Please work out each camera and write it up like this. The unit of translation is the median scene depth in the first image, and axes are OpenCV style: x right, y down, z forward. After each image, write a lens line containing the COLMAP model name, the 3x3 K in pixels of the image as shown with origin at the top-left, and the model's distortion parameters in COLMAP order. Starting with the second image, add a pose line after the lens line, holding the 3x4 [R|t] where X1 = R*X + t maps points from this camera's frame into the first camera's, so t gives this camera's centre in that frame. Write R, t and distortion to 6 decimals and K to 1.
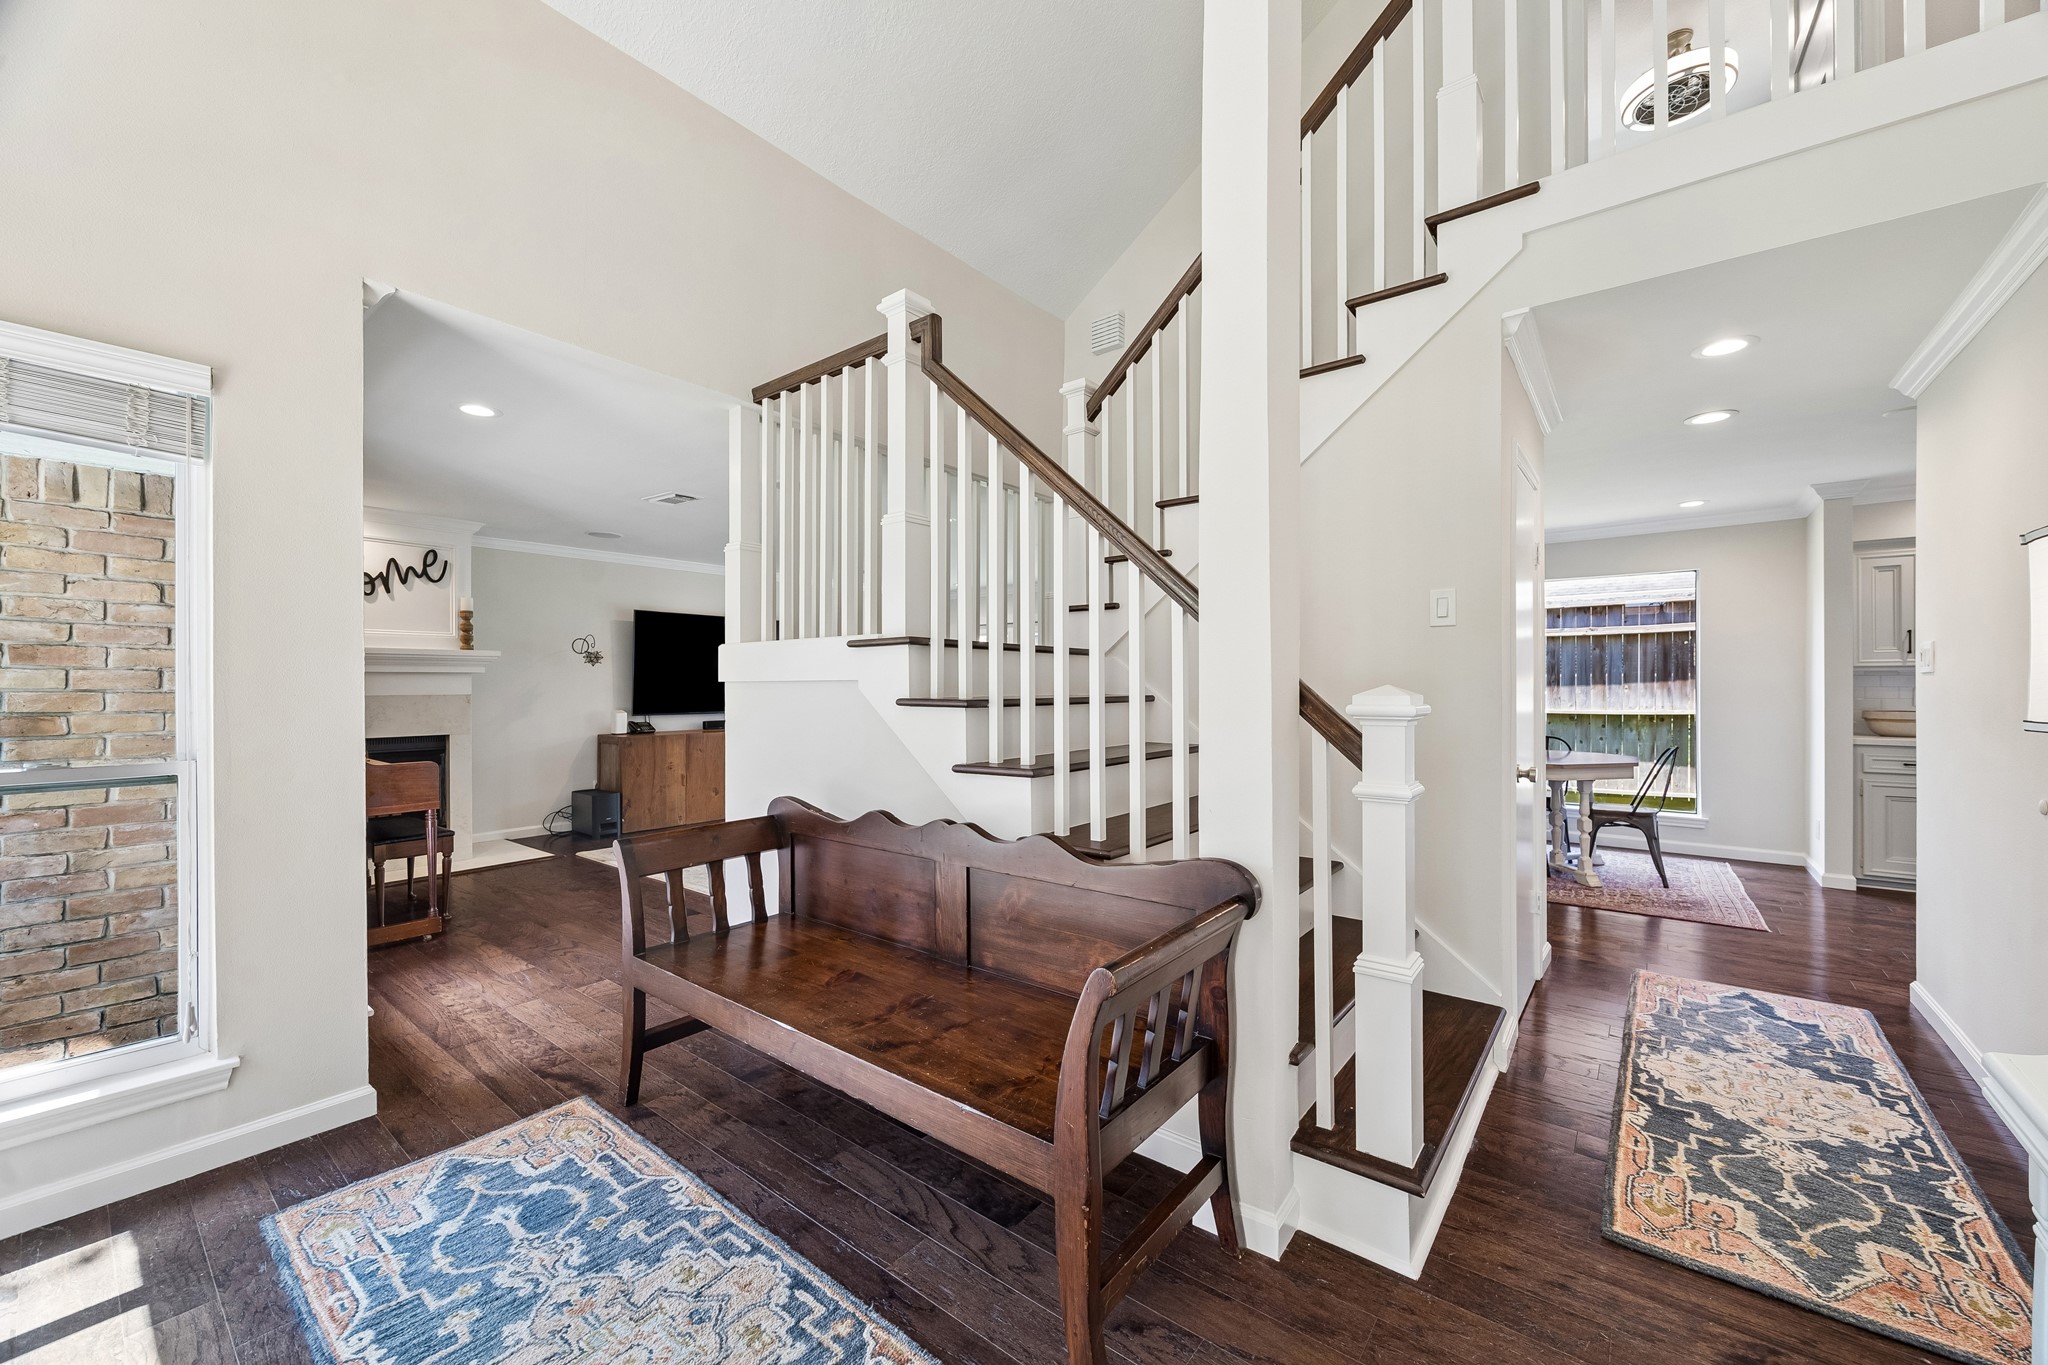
lens RADIAL K [[792.3, 0, 1031.4], [0, 792.3, 681.4], [0, 0, 1]] dist [0.000307, -0.000580]
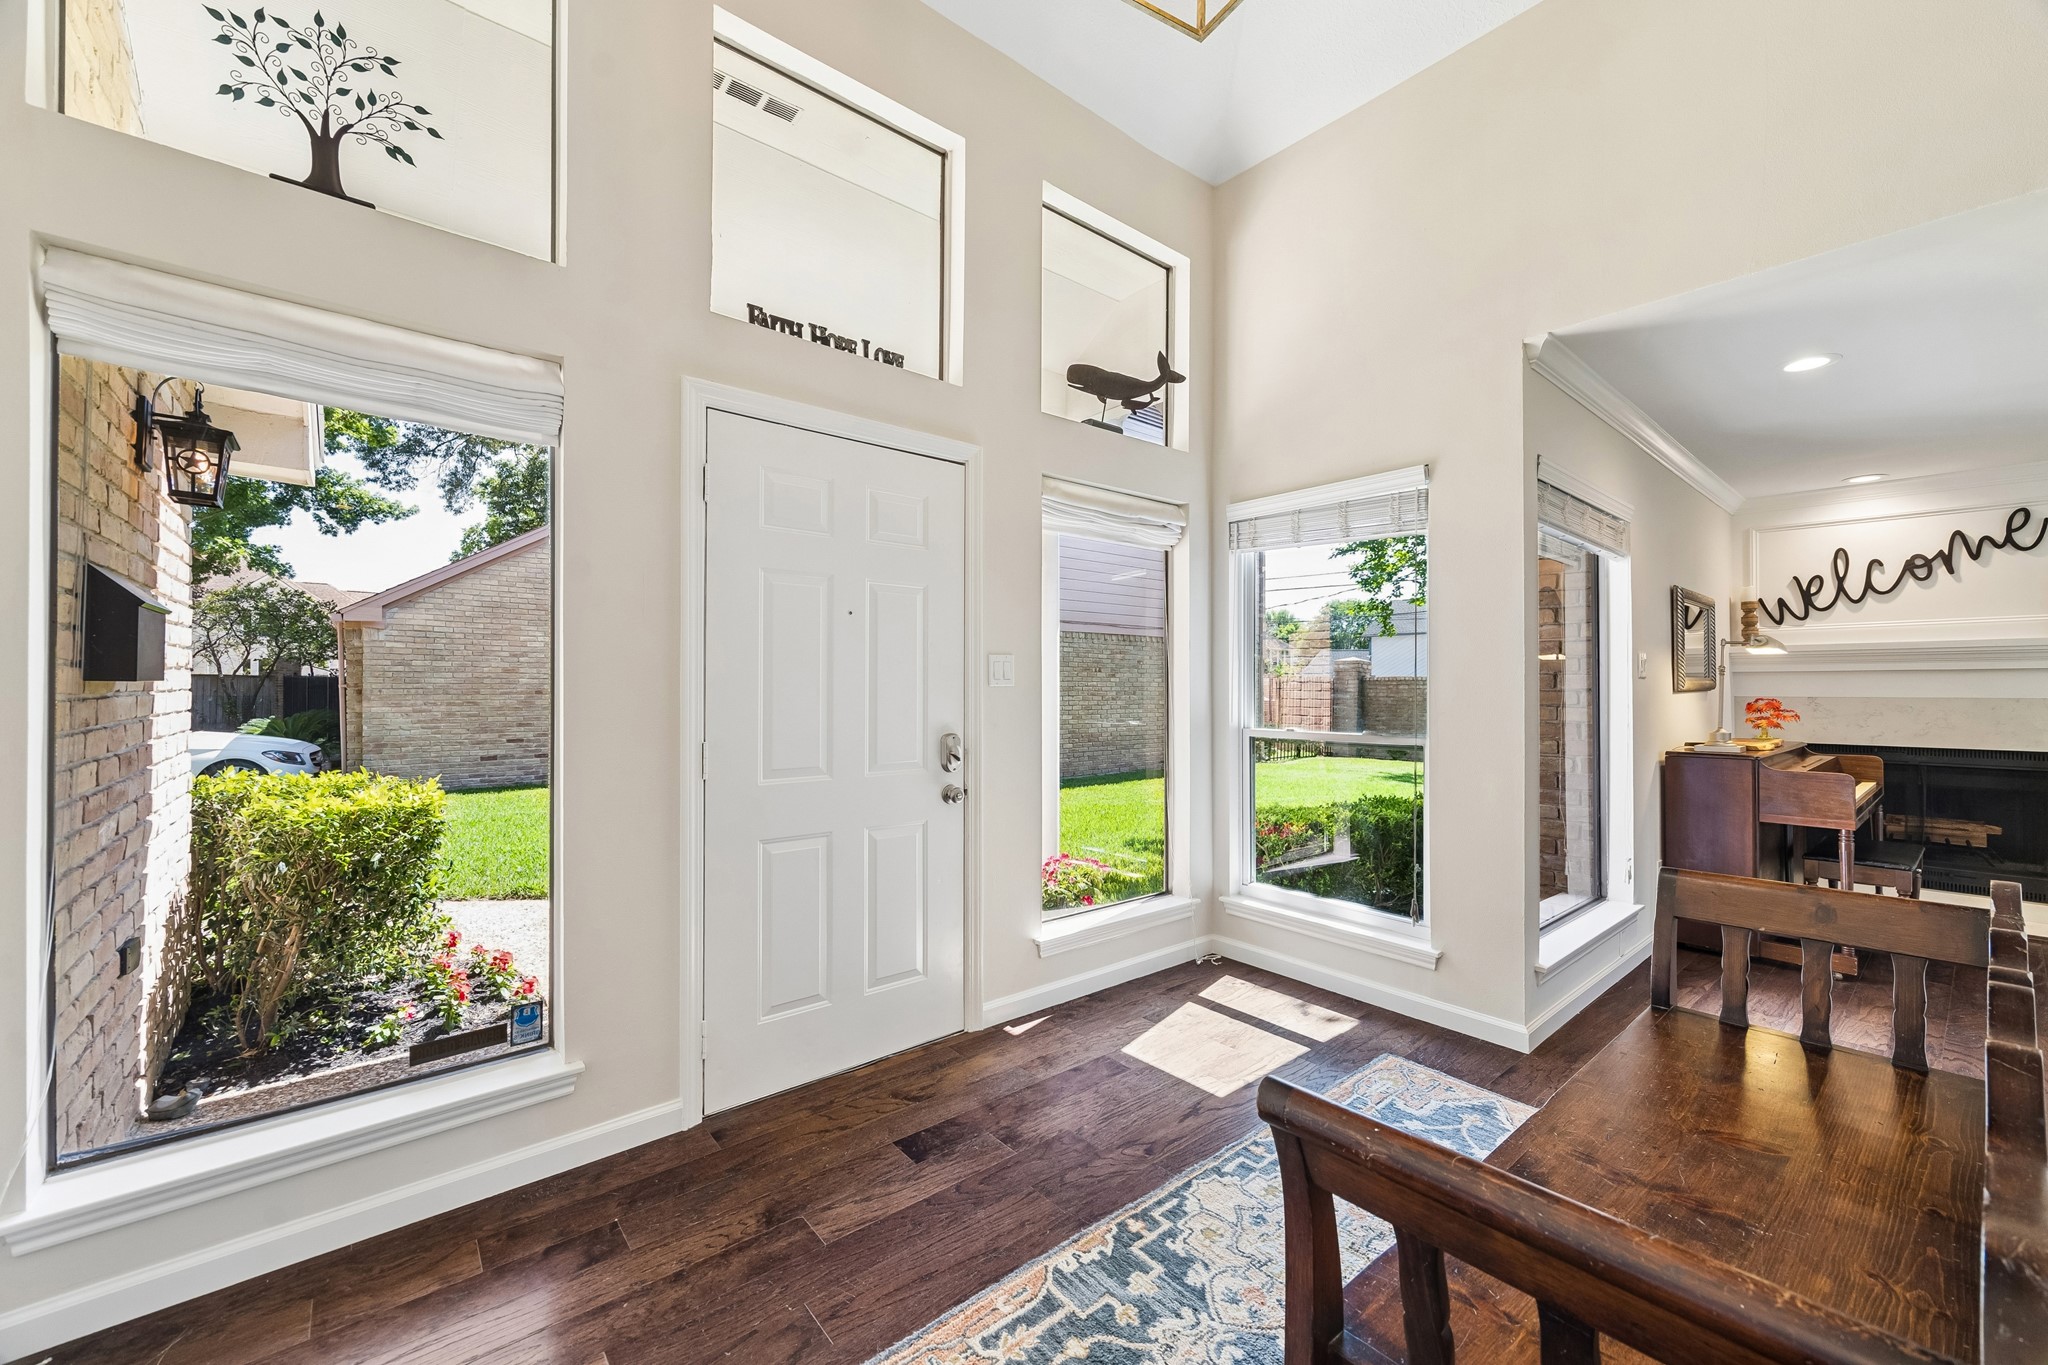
lens RADIAL K [[792.3, 0, 1019.5], [0, 792.3, 682.3], [0, 0, 1]] dist [0.000307, -0.000580]
pose [[-0.219079, -0.004653, -0.975696, 0.196496], [0.005038, 0.999970, -0.005899, 0.001420], [0.975694, -0.006208, -0.219049, 0.218857]]
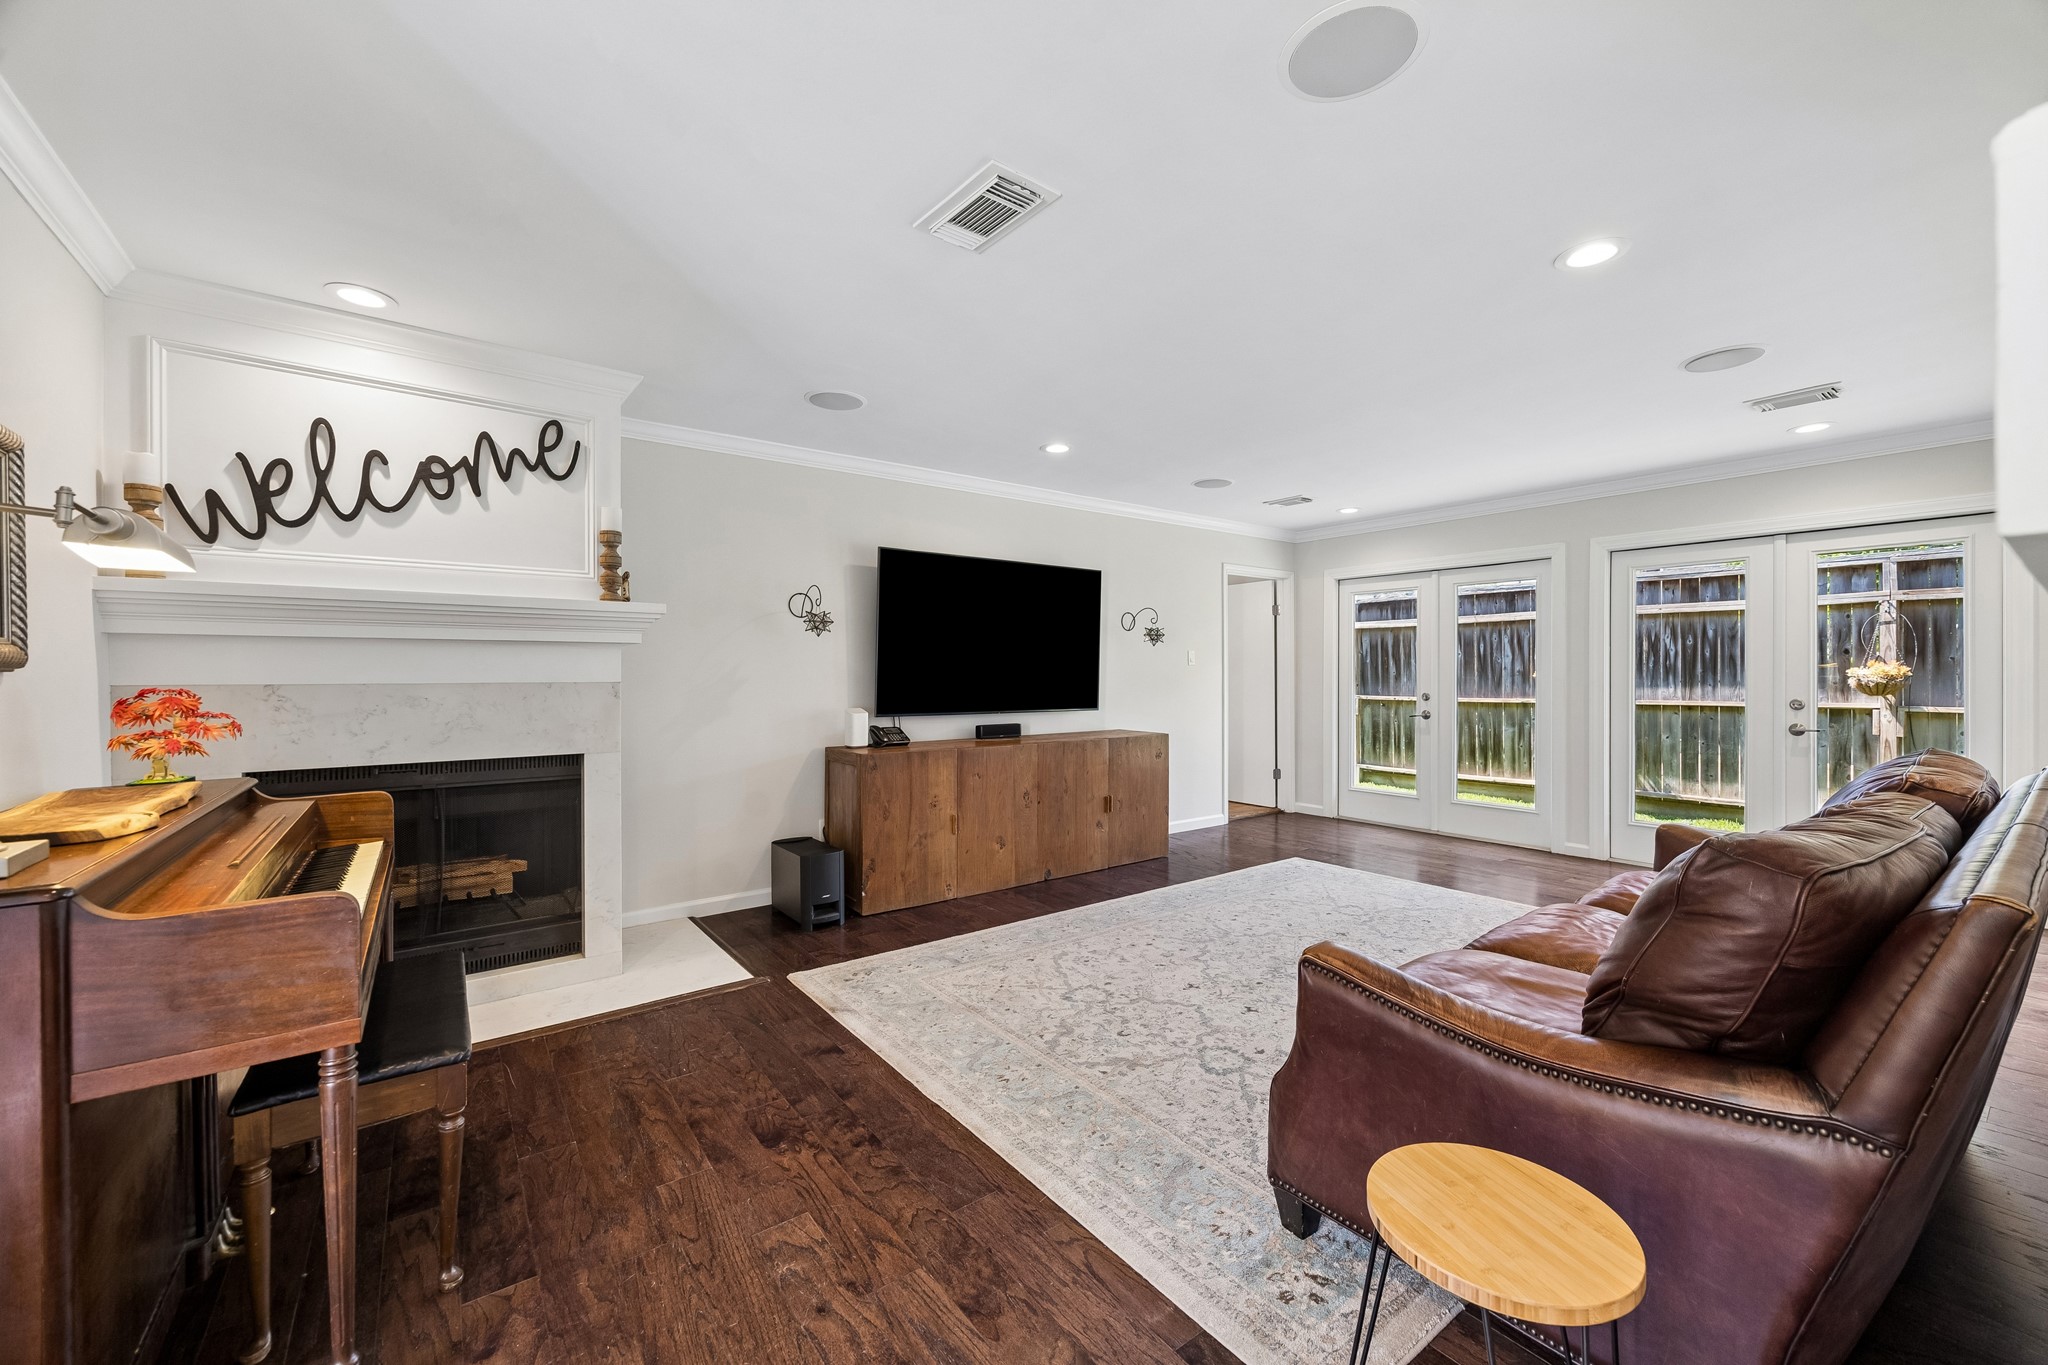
lens RADIAL K [[792.3, 0, 1029.4], [0, 792.3, 674.9], [0, 0, 1]] dist [0.000307, -0.000580]
pose [[0.967643, 0.002611, -0.252309, -0.287316], [-0.001150, 0.999982, 0.005938, 0.008336], [0.252319, -0.005456, 0.967629, 0.535199]]
